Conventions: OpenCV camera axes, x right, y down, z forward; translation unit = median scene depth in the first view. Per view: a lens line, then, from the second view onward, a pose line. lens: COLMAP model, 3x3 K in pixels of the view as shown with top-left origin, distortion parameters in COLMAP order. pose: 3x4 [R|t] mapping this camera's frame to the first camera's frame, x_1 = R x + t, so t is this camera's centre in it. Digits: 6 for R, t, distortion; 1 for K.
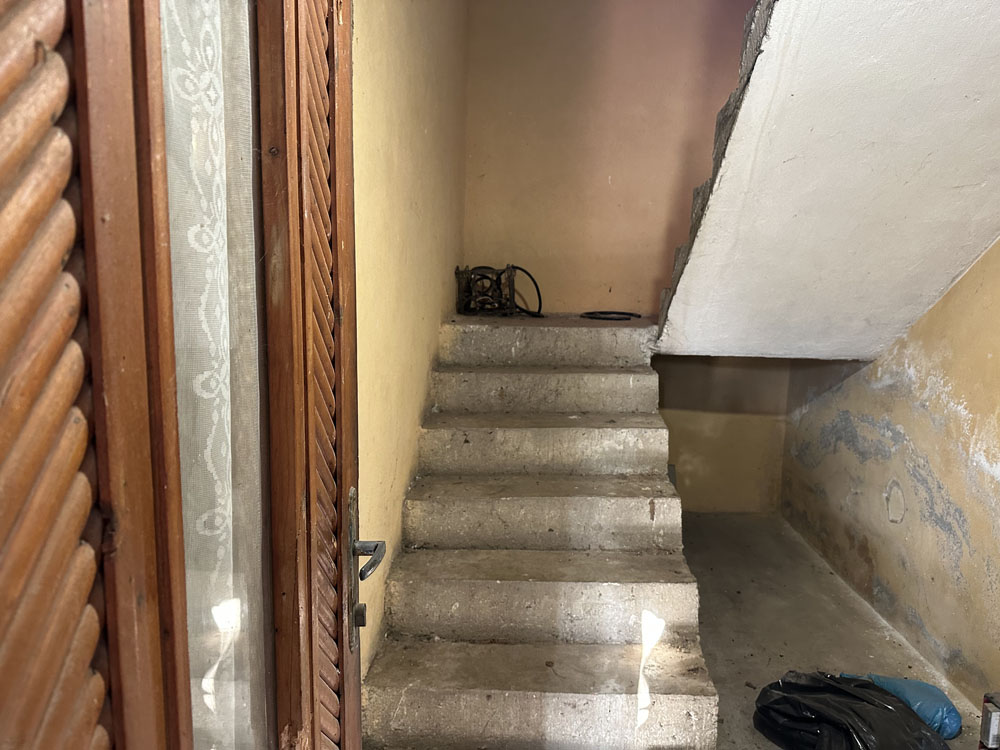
lens RADIAL K [[697.0, 0, 497.1], [0, 697.0, 374.6], [0, 0, 1]] dist [0.041697, -0.063102]
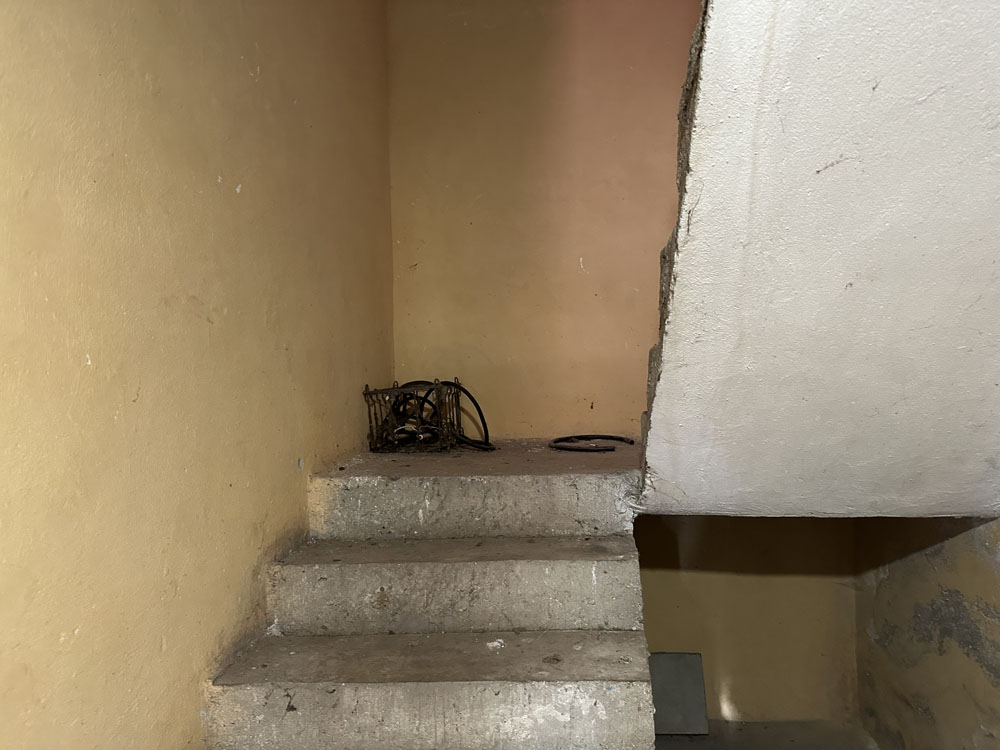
lens RADIAL K [[697.0, 0, 503.4], [0, 697.0, 366.3], [0, 0, 1]] dist [0.041697, -0.063102]
pose [[0.998157, -0.041820, -0.043972, 0.146927], [0.034667, 0.987705, -0.152435, -0.075484], [0.049806, 0.150629, 0.987335, 0.374161]]
